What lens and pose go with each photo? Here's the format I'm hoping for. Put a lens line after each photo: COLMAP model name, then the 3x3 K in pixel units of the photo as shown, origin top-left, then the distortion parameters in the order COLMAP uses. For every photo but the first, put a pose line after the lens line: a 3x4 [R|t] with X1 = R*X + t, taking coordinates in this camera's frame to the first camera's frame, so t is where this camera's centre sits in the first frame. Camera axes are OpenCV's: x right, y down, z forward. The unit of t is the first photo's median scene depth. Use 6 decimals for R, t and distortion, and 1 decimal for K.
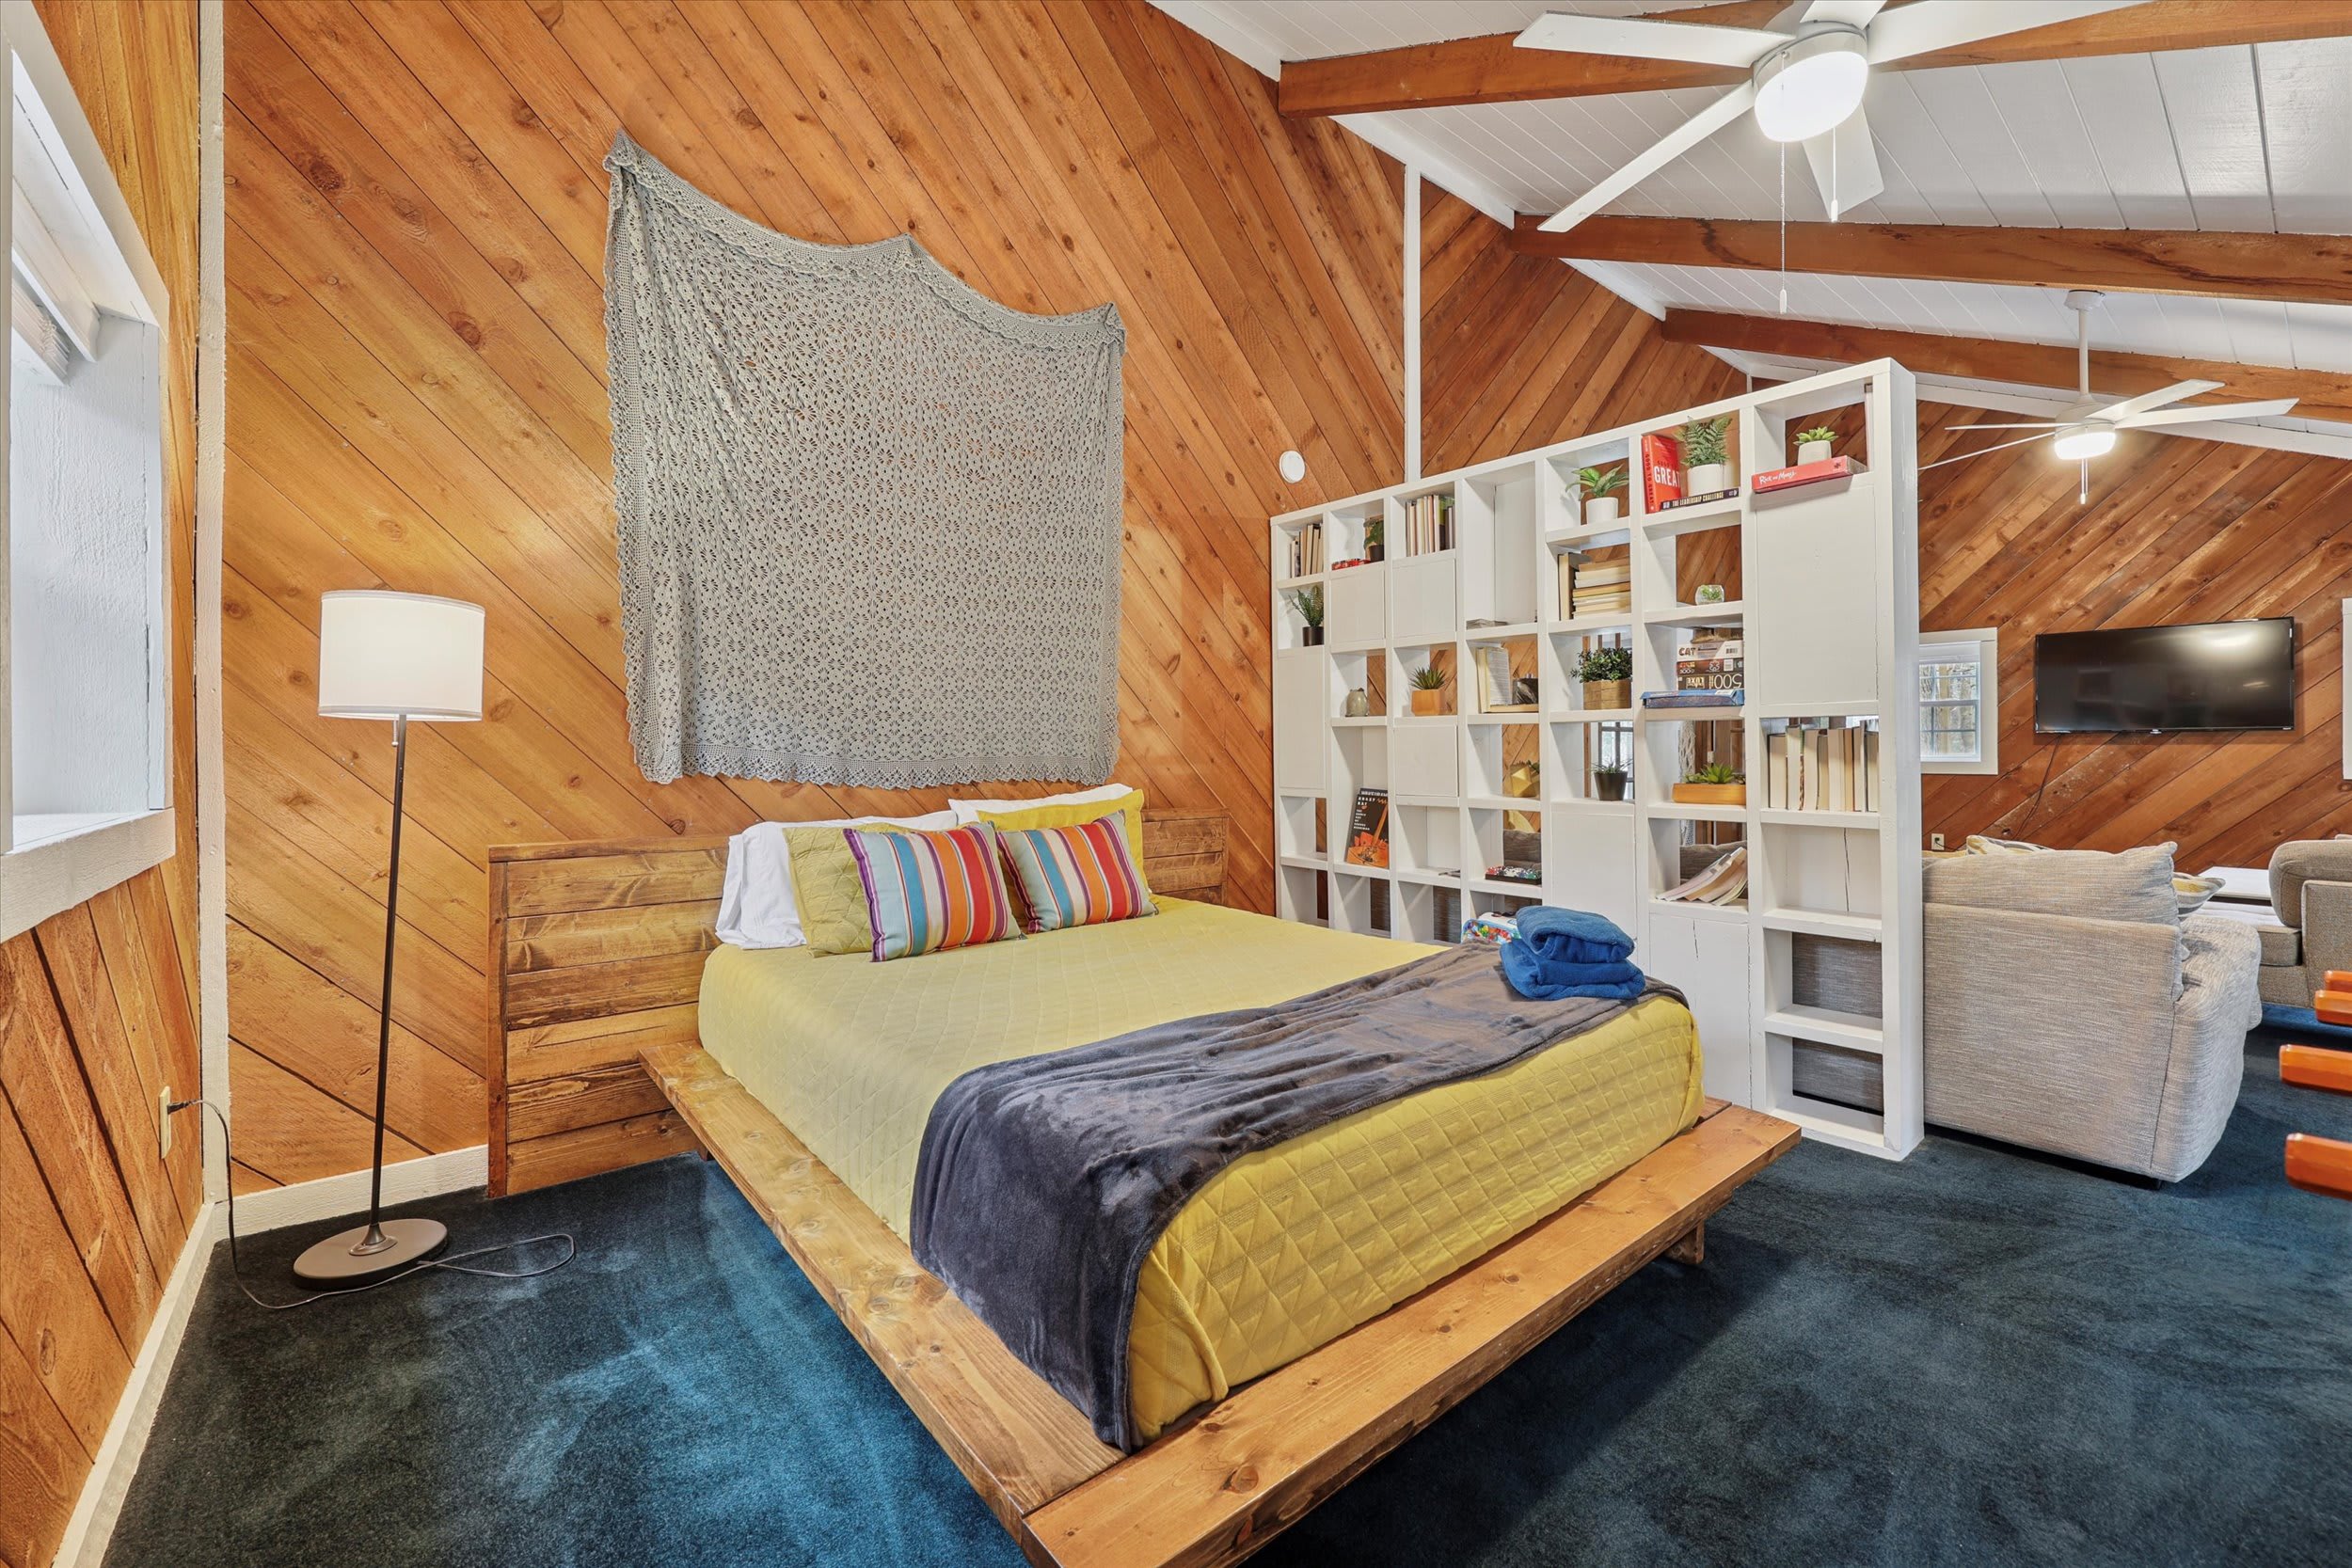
lens RADIAL K [[973.7, 0, 1220.9], [0, 973.7, 736.3], [0, 0, 1]] dist [0.002080, 0.000144]
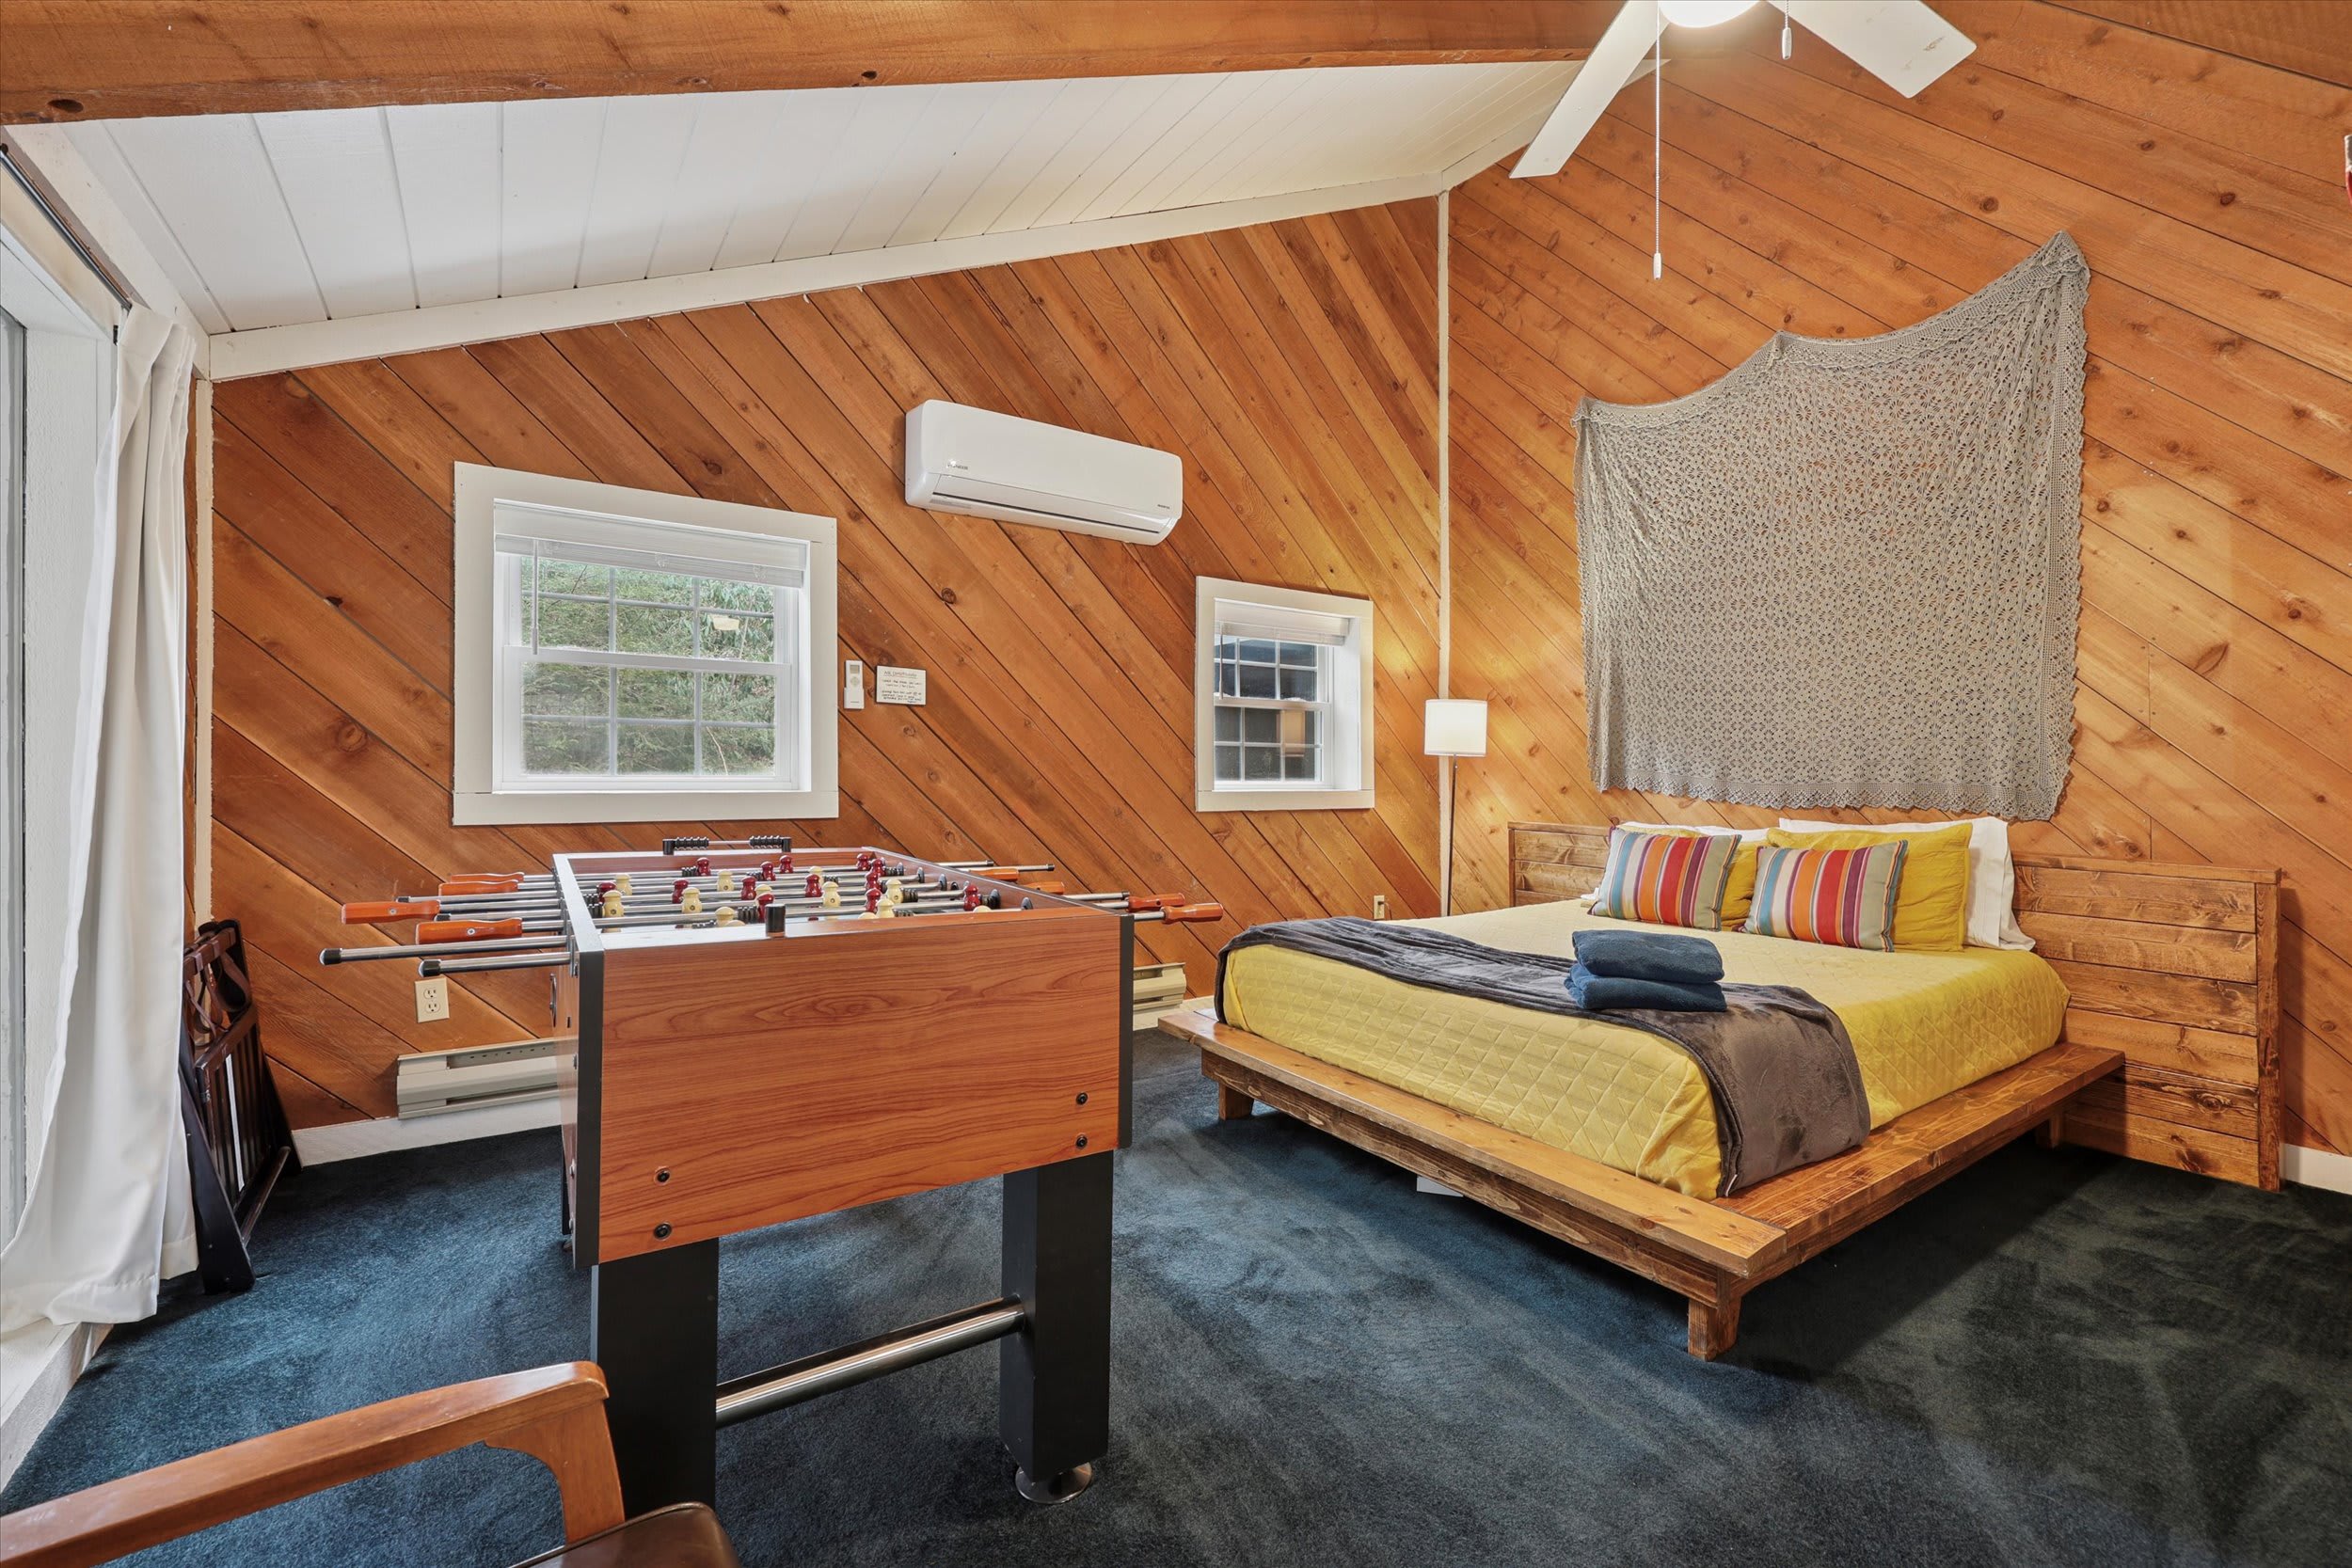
lens RADIAL K [[973.7, 0, 1174.0], [0, 973.7, 776.1], [0, 0, 1]] dist [0.002080, 0.000144]
pose [[-0.109696, 0.006478, -0.993944, 0.995800], [-0.001348, 0.999977, 0.006666, 0.010005], [0.993964, 0.002071, -0.109685, 0.444463]]
